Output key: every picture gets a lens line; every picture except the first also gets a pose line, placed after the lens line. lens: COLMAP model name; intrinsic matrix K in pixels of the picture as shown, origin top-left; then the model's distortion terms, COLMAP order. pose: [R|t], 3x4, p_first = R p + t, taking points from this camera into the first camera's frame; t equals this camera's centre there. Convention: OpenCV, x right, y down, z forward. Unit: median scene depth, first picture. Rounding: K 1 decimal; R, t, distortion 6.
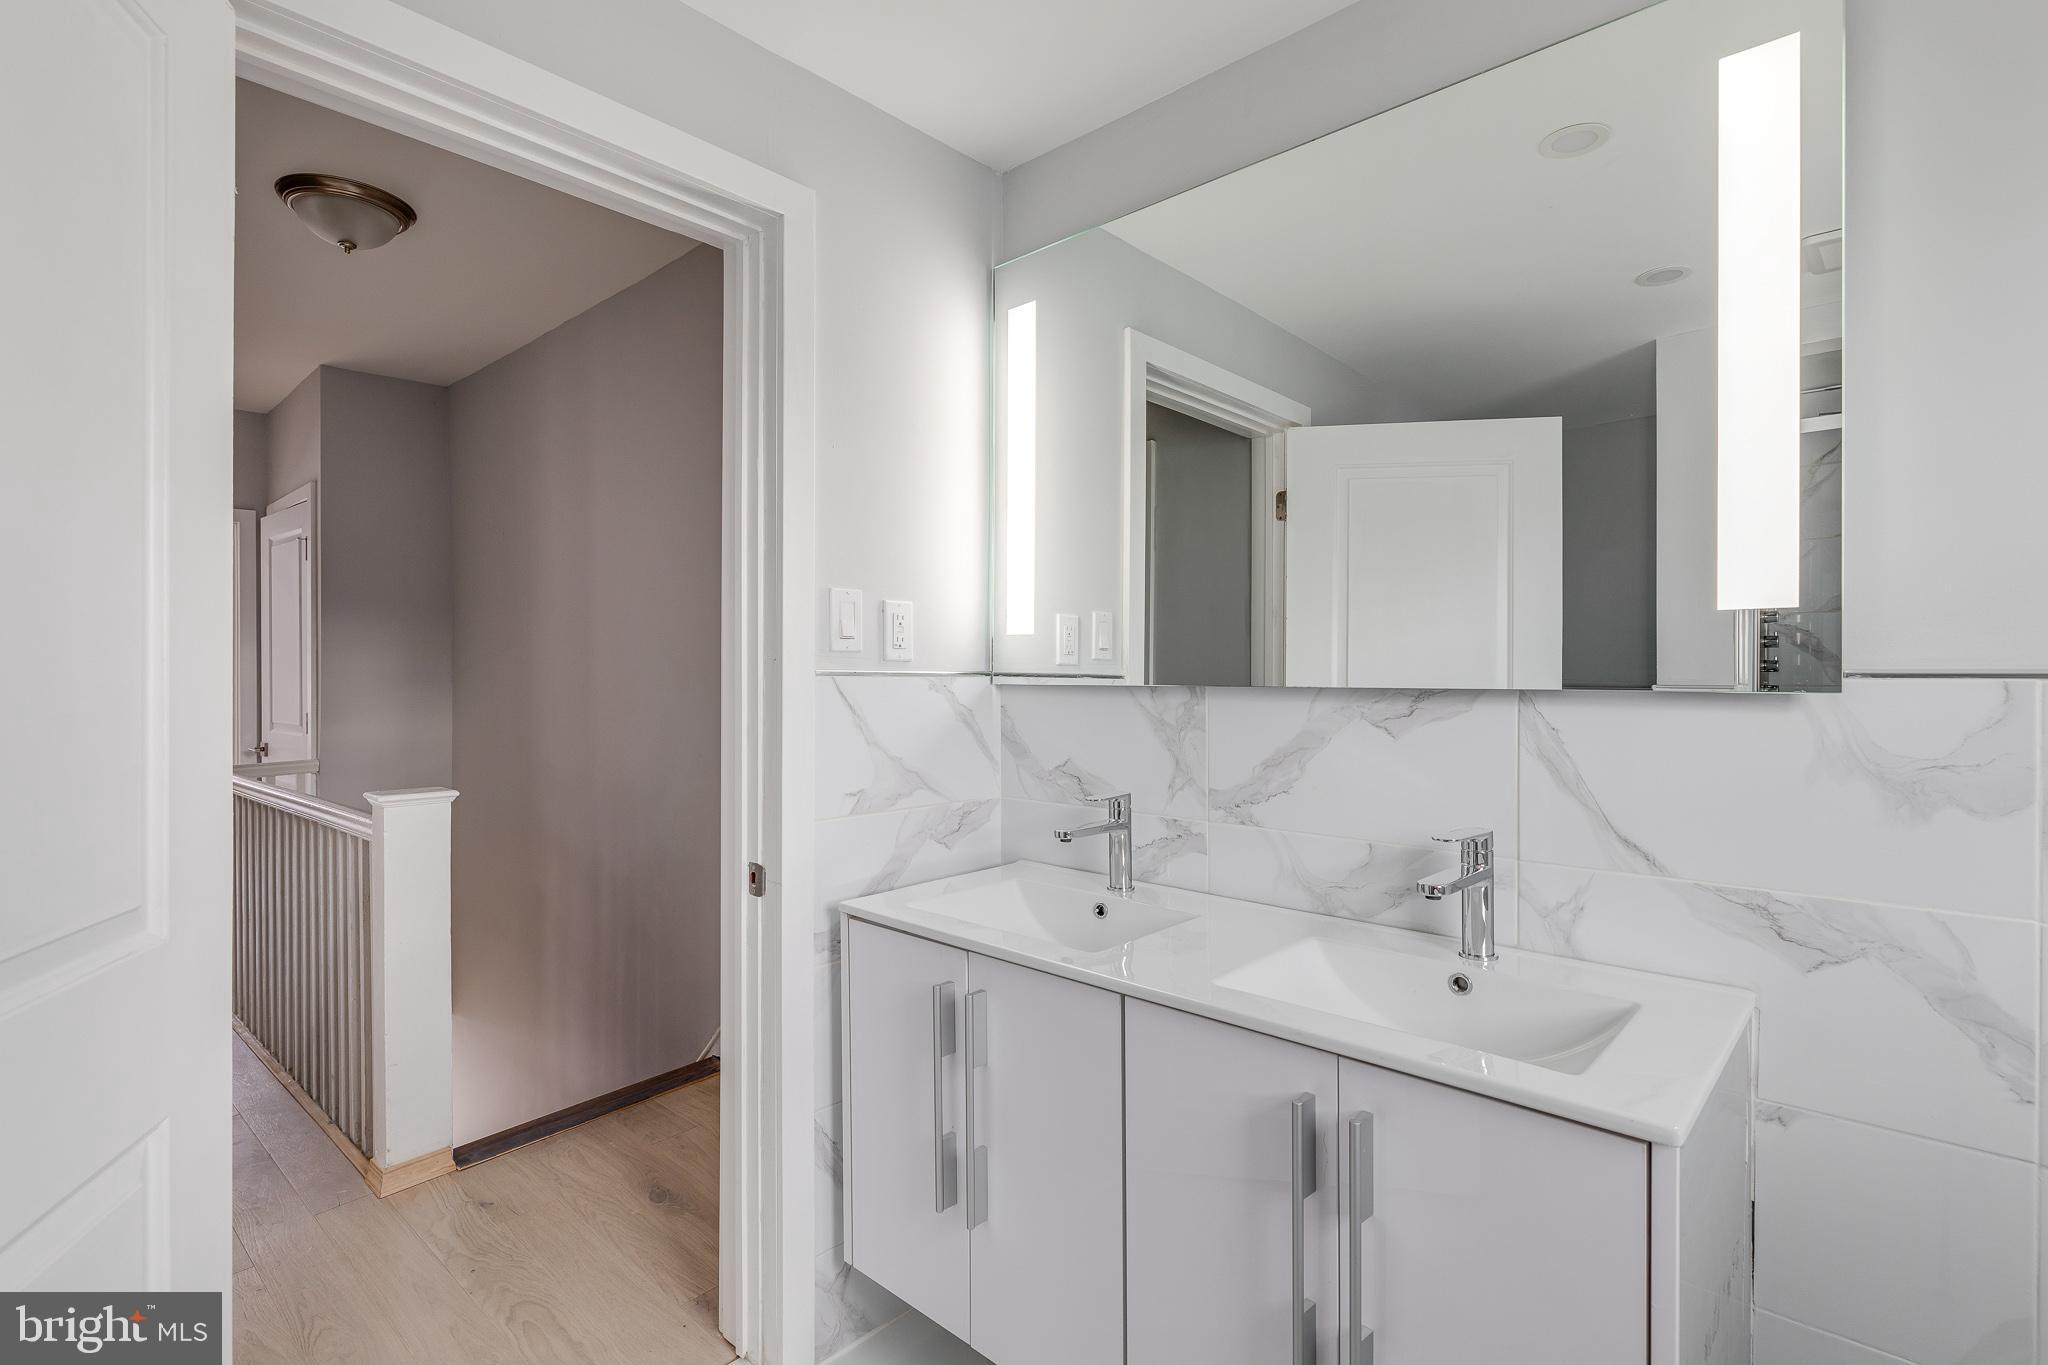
lens RADIAL K [[977.6, 0, 1024.0], [0, 977.6, 682.5], [0, 0, 1]] dist [-0.000936, 0.000257]
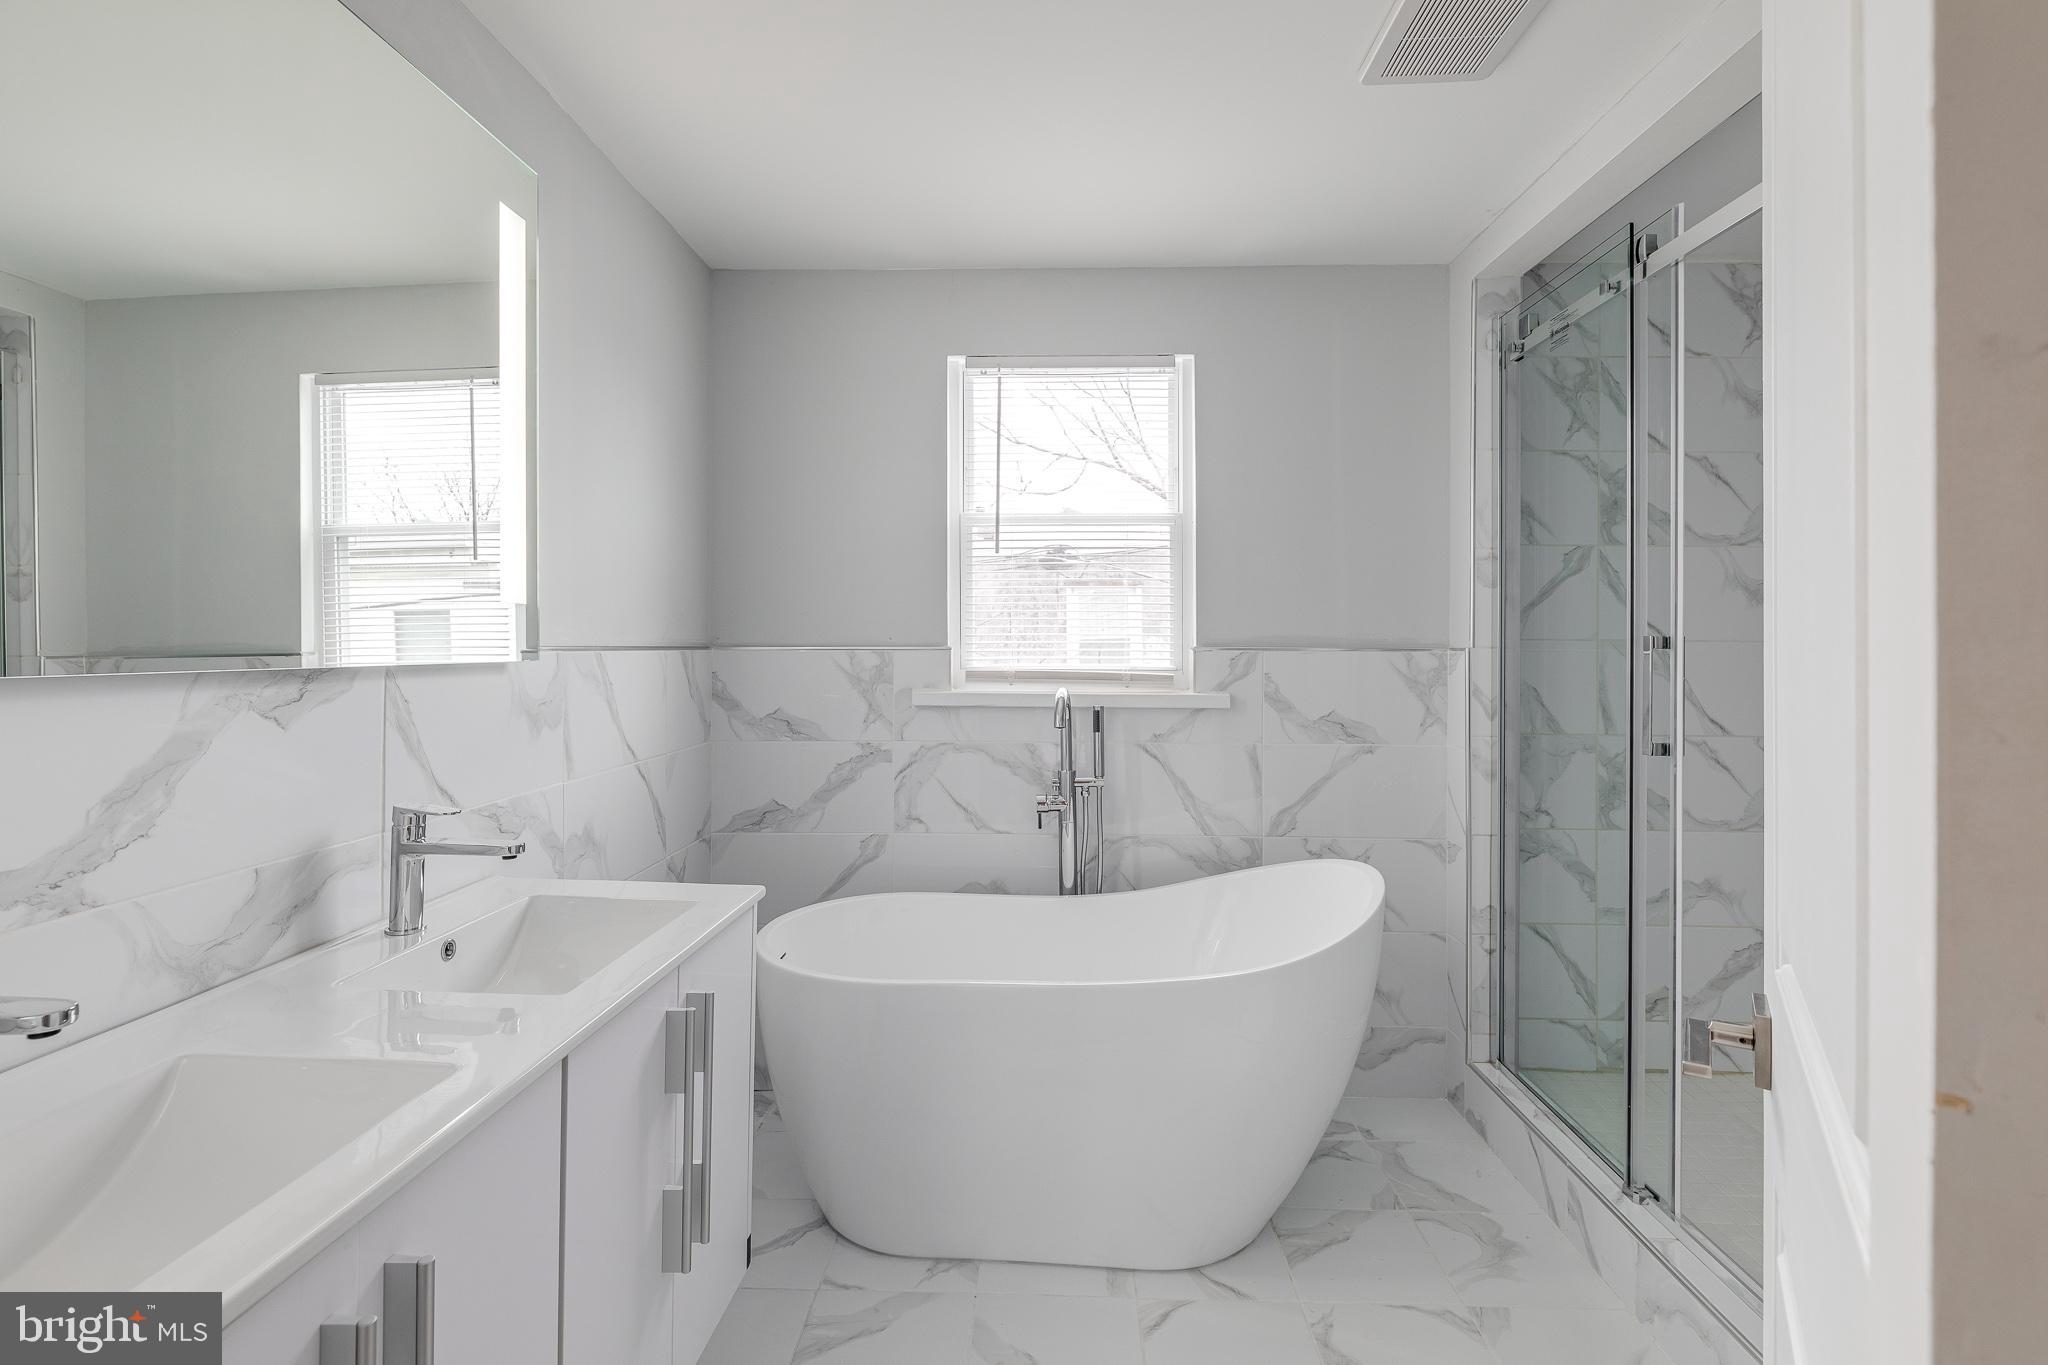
lens RADIAL K [[987.5, 0, 1022.0], [0, 987.5, 642.0], [0, 0, 1]] dist [-0.002082, -0.000826]
pose [[-0.646190, 0.010934, 0.763099, -0.656994], [0.021277, 0.999767, 0.003692, -0.006394], [-0.762880, 0.018622, -0.646272, 1.059866]]
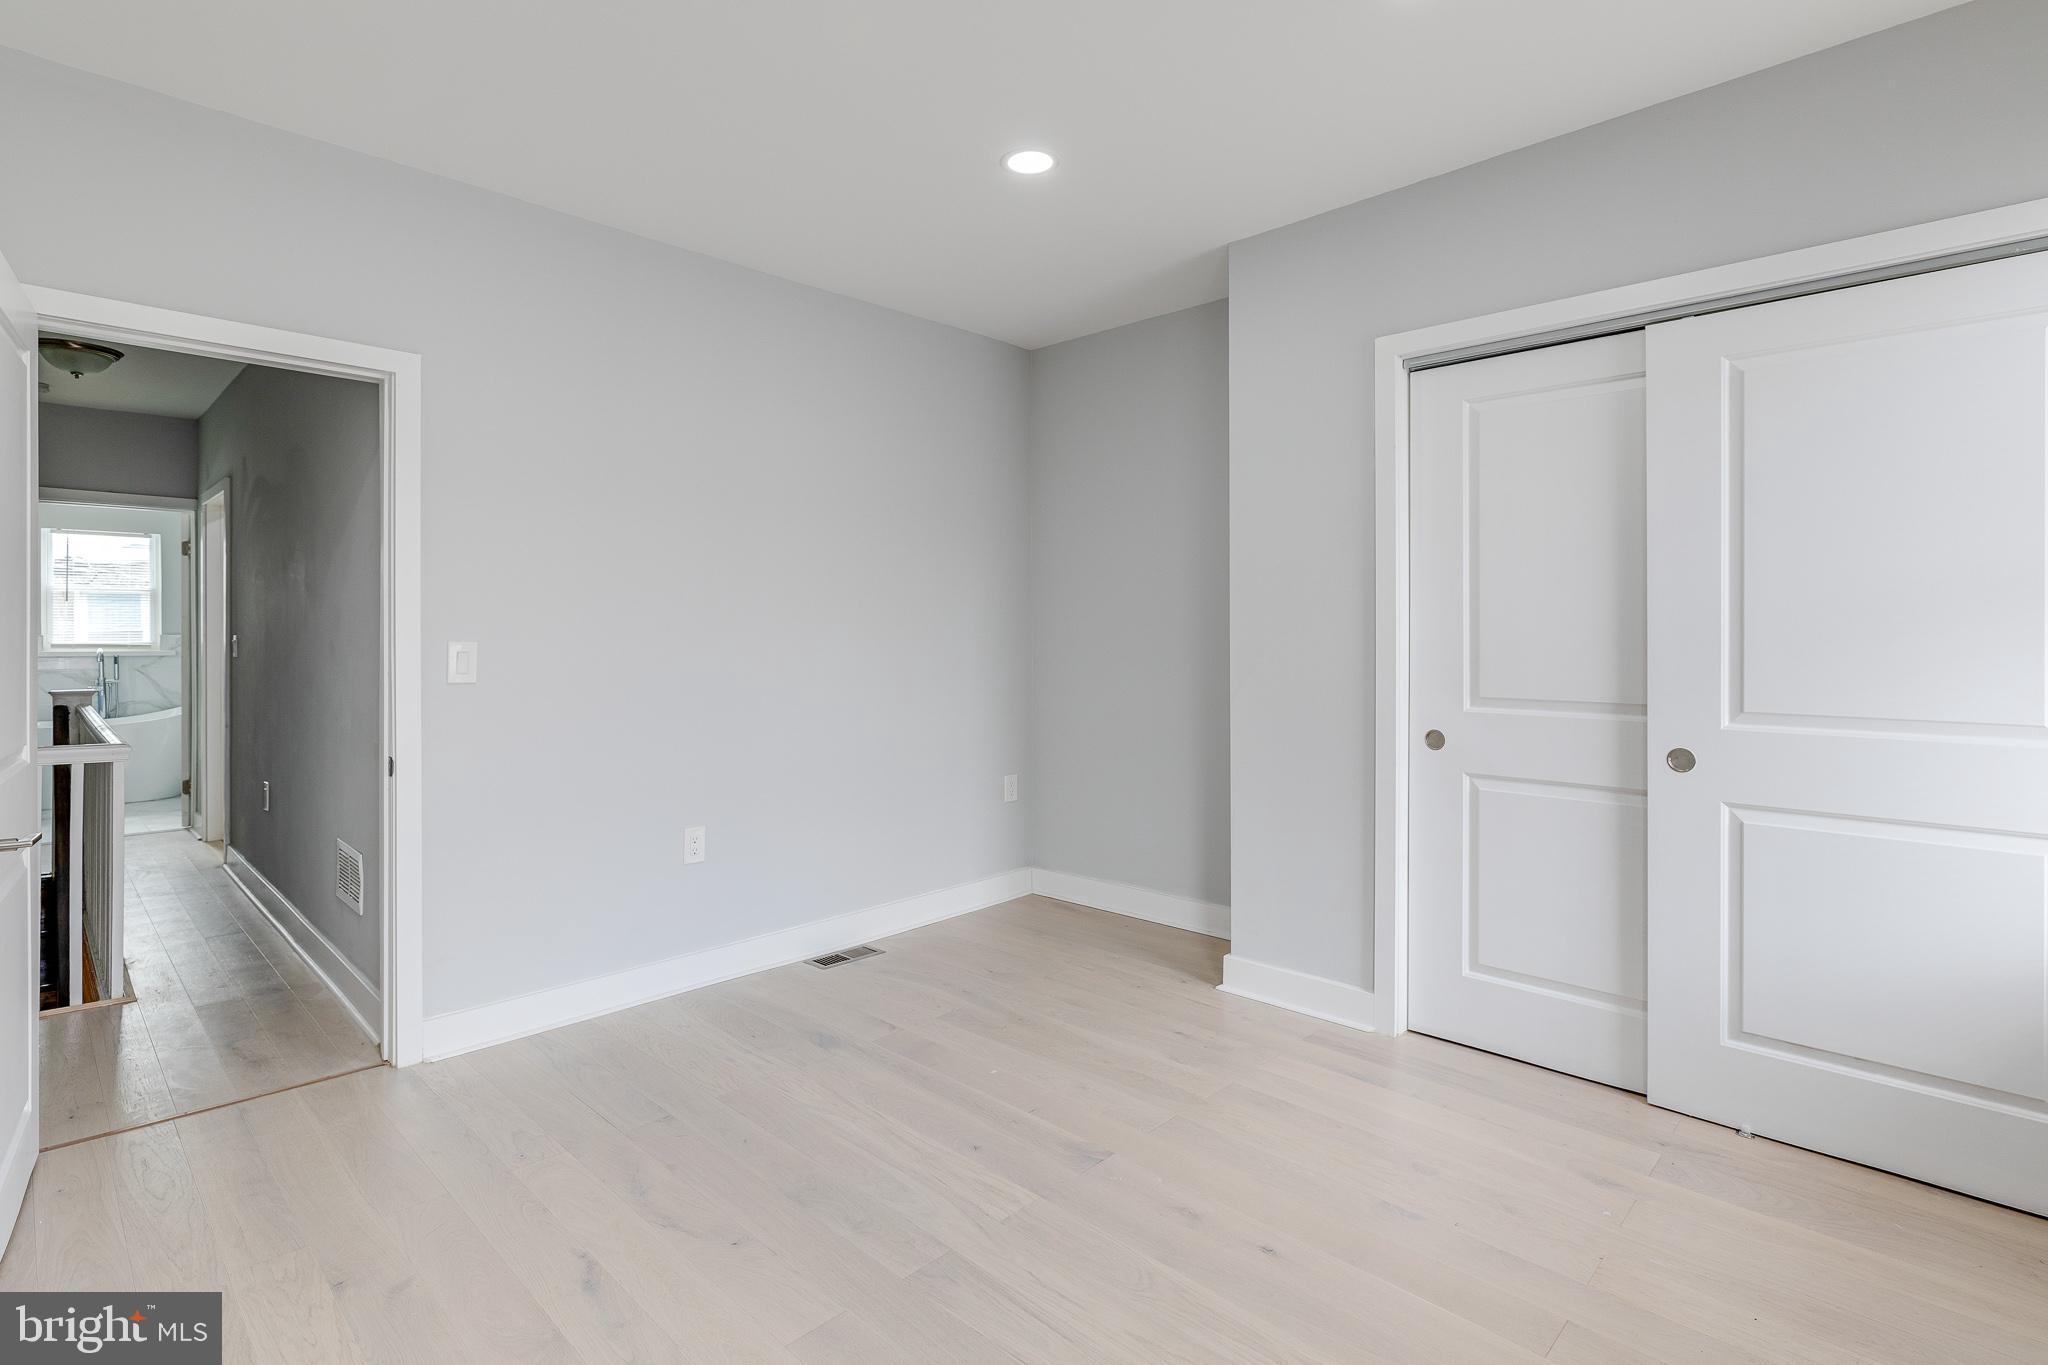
lens RADIAL K [[987.5, 0, 1022.0], [0, 987.5, 642.0], [0, 0, 1]] dist [-0.002082, -0.000826]
pose [[-0.999406, 0.010625, 0.032799, -2.383101], [0.011395, 0.999662, 0.023361, -0.012180], [-0.032539, 0.023721, -0.999189, 2.836239]]
